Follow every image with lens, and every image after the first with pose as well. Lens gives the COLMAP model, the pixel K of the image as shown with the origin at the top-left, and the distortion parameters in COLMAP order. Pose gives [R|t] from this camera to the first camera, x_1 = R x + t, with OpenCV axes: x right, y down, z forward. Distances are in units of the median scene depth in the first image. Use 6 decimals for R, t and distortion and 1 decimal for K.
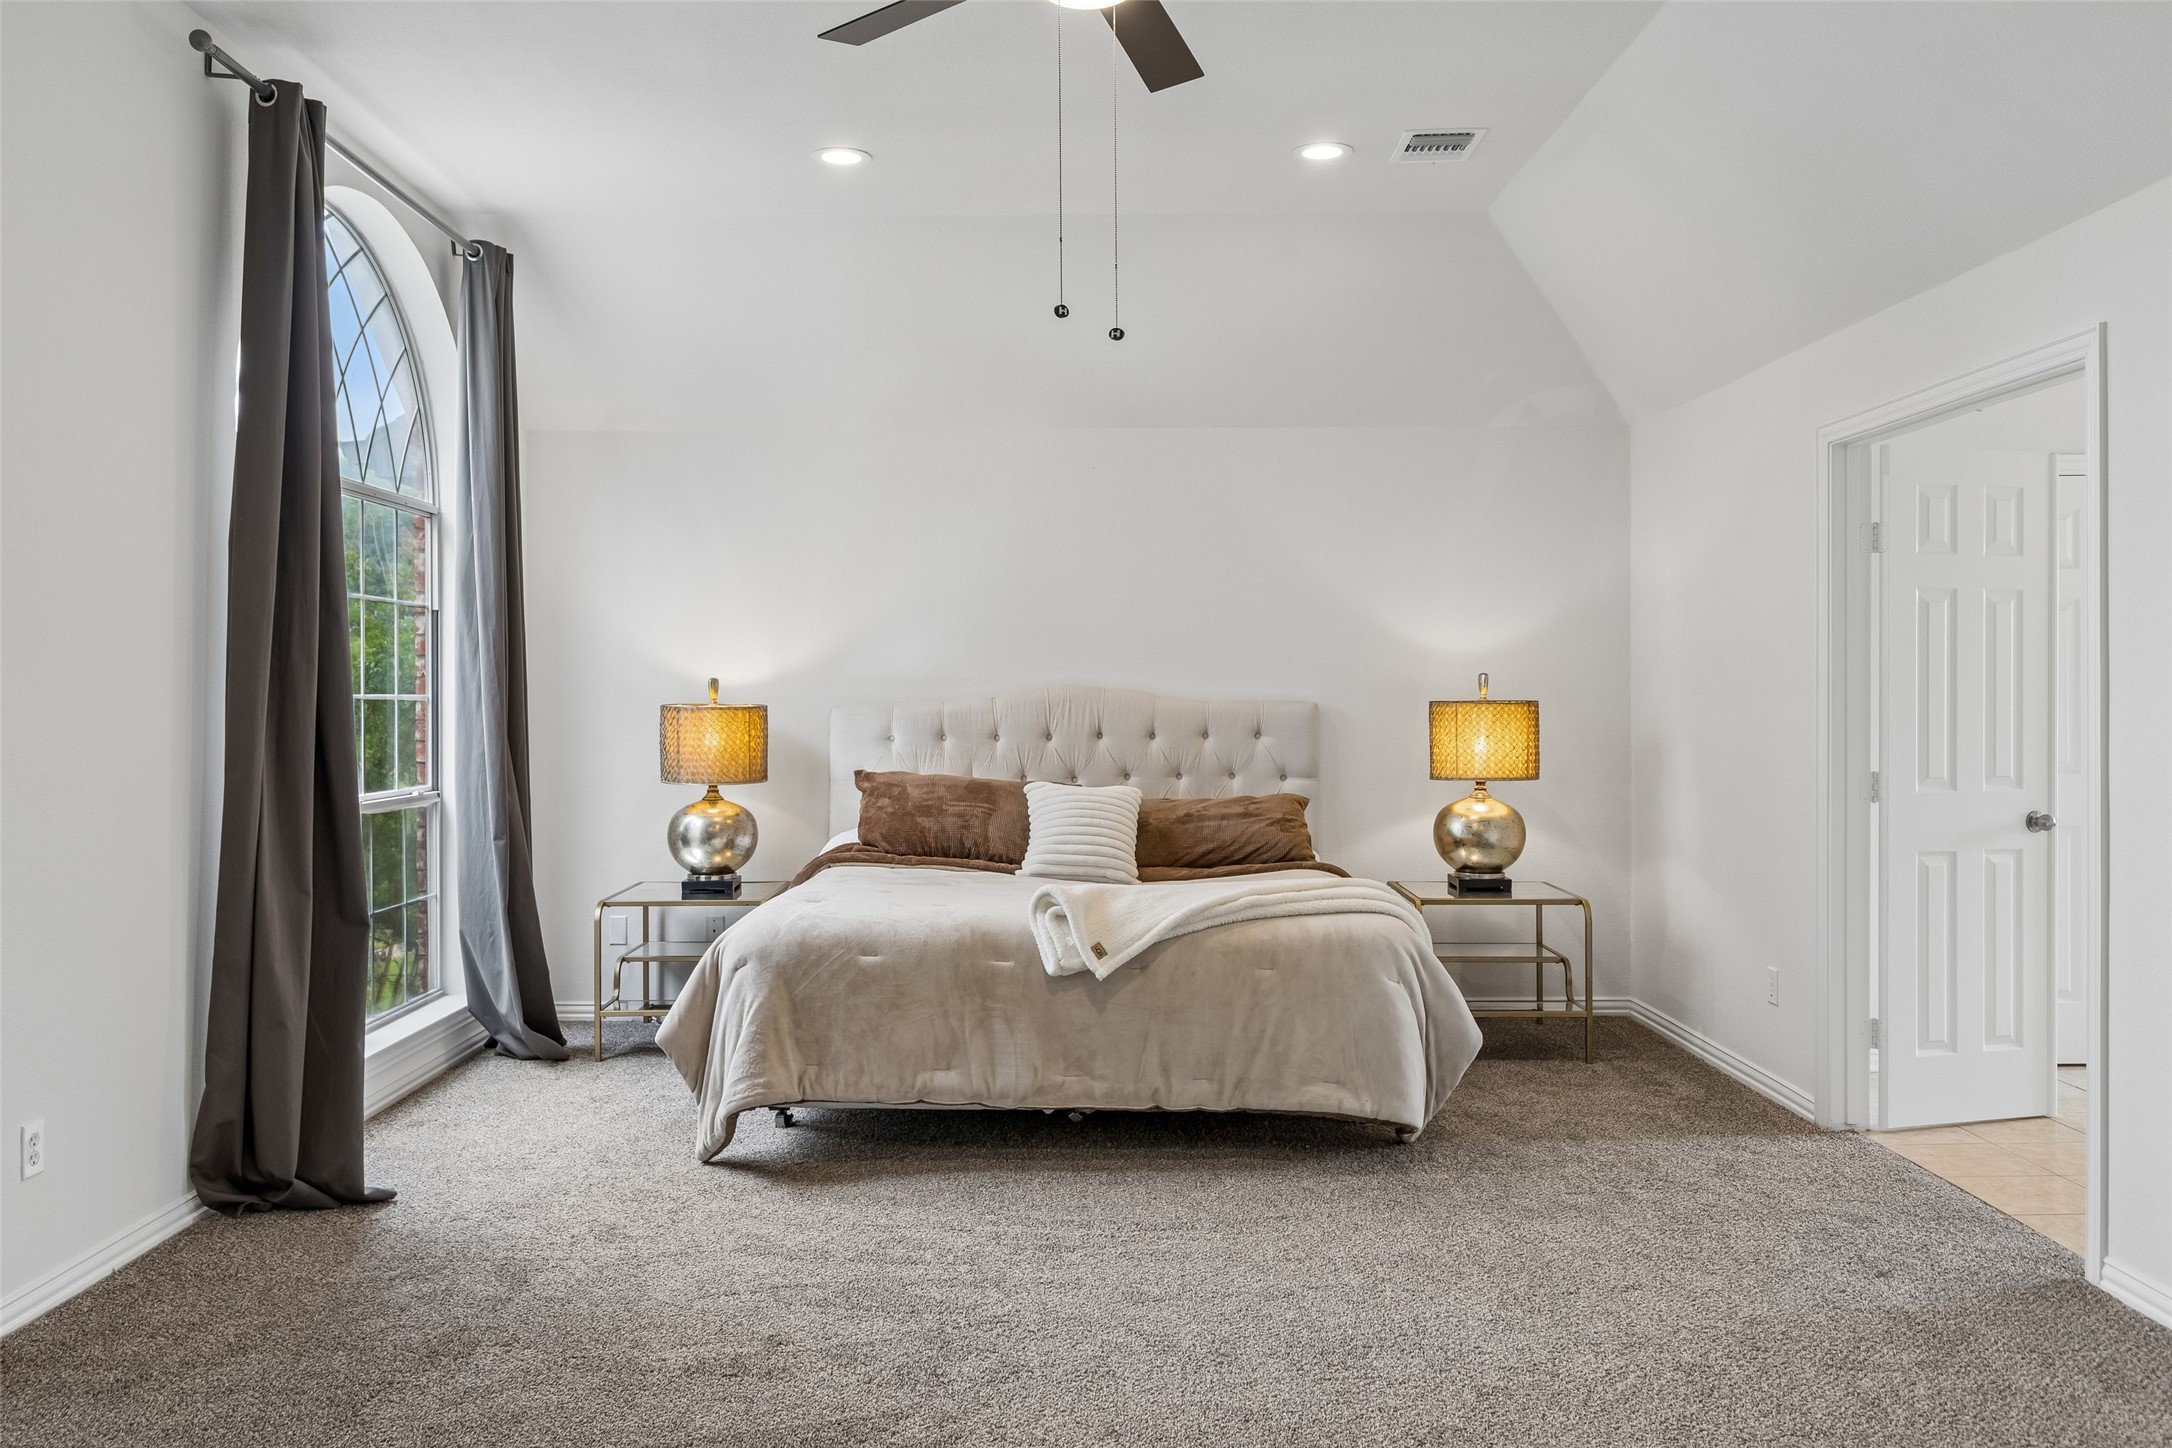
lens RADIAL K [[1643.8, 0, 1086.4], [0, 1643.8, 716.0], [0, 0, 1]] dist [0.003918, -0.002651]
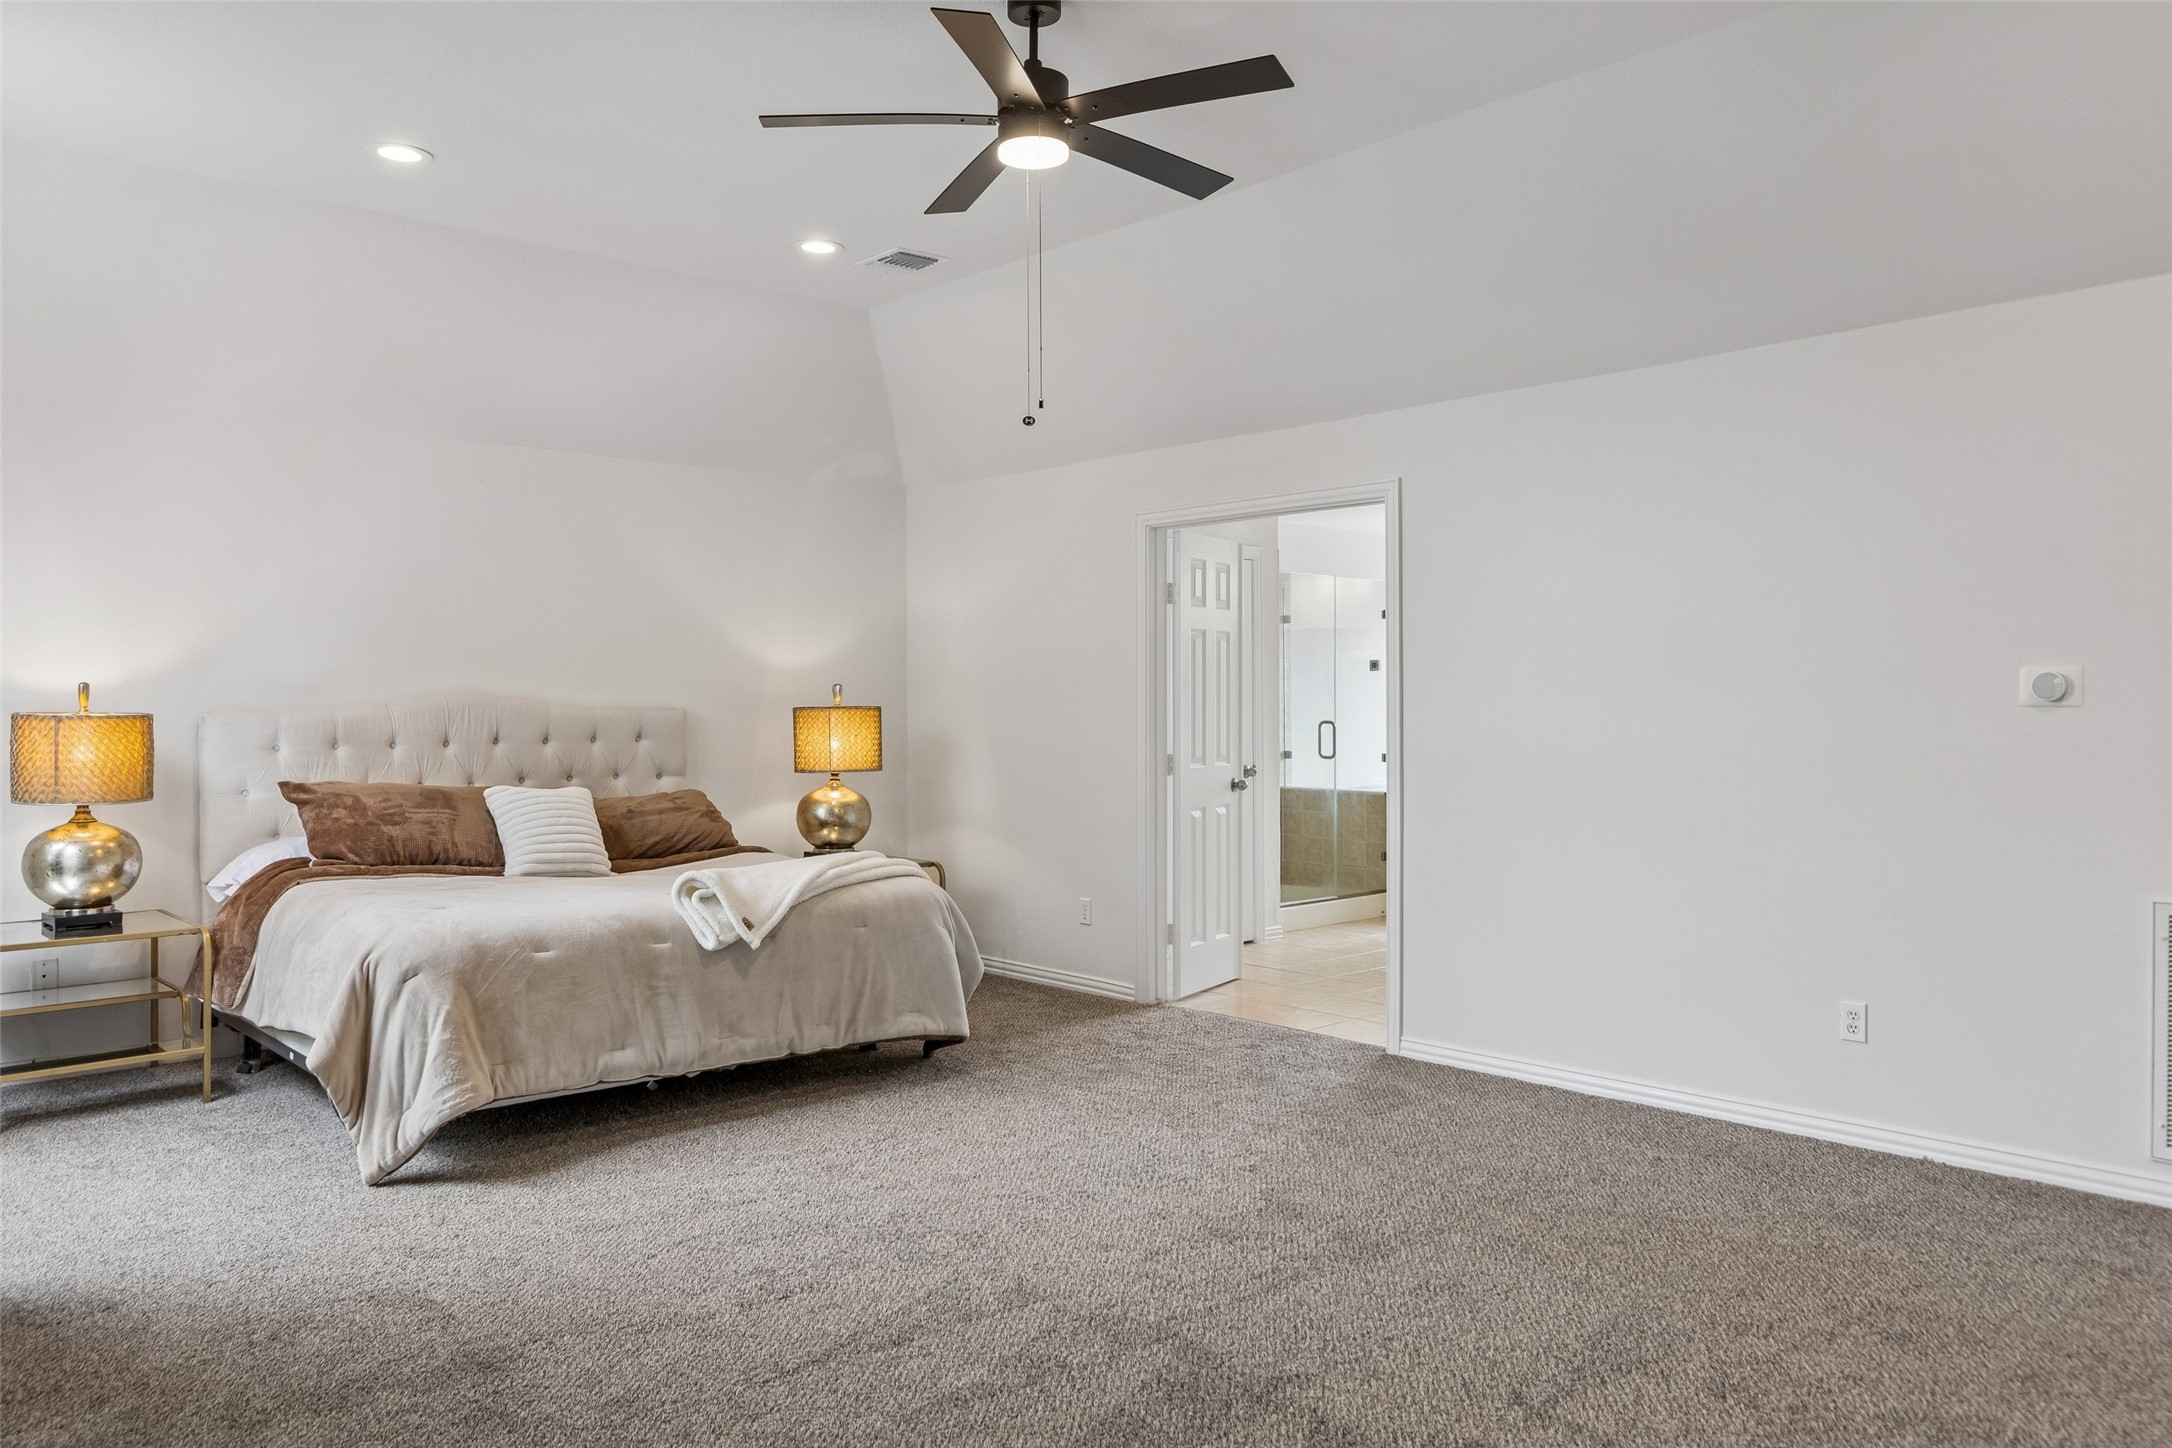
lens RADIAL K [[1540.7, 0, 1087.5], [0, 1540.7, 723.0], [0, 0, 1]] dist [-0.001300, 0.002524]
pose [[0.735348, -0.009444, 0.677624, -0.499839], [0.009879, 0.999946, 0.003215, 0.001207], [-0.677618, 0.004330, 0.735401, 0.046611]]
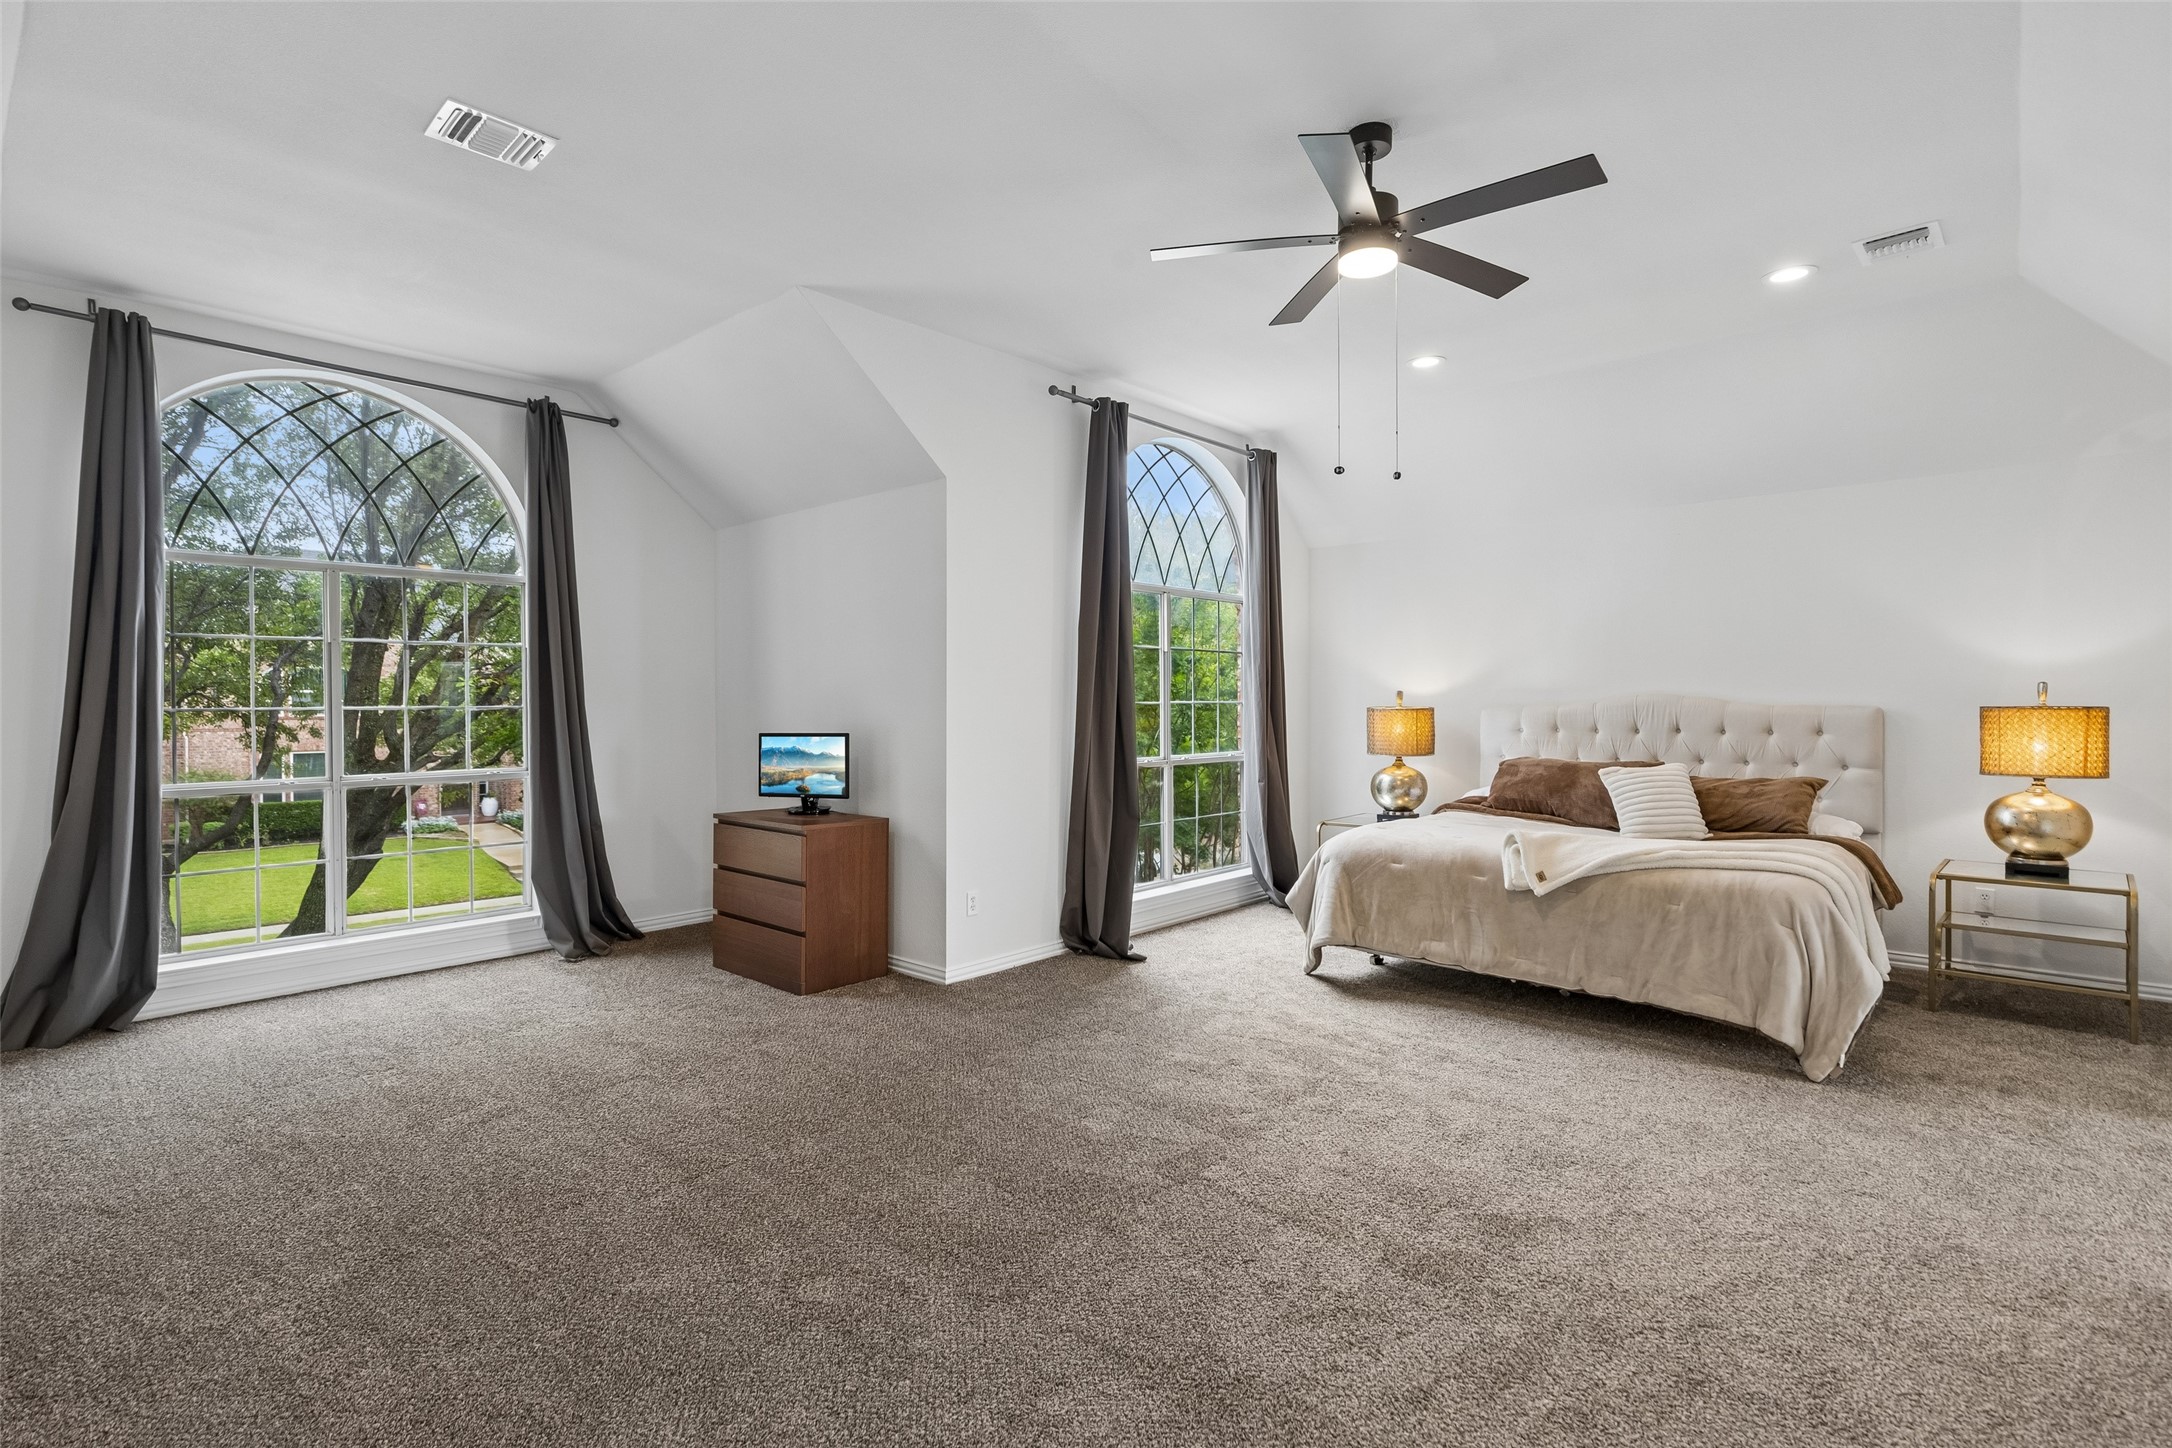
lens RADIAL K [[1044.4, 0, 1075.9], [0, 1044.4, 724.4], [0, 0, 1]] dist [0.003436, 0.000625]
pose [[0.733690, 0.014906, -0.679320, 0.308105], [-0.006911, 0.999871, 0.014475, -0.003379], [0.679449, -0.005926, 0.733699, 0.031518]]
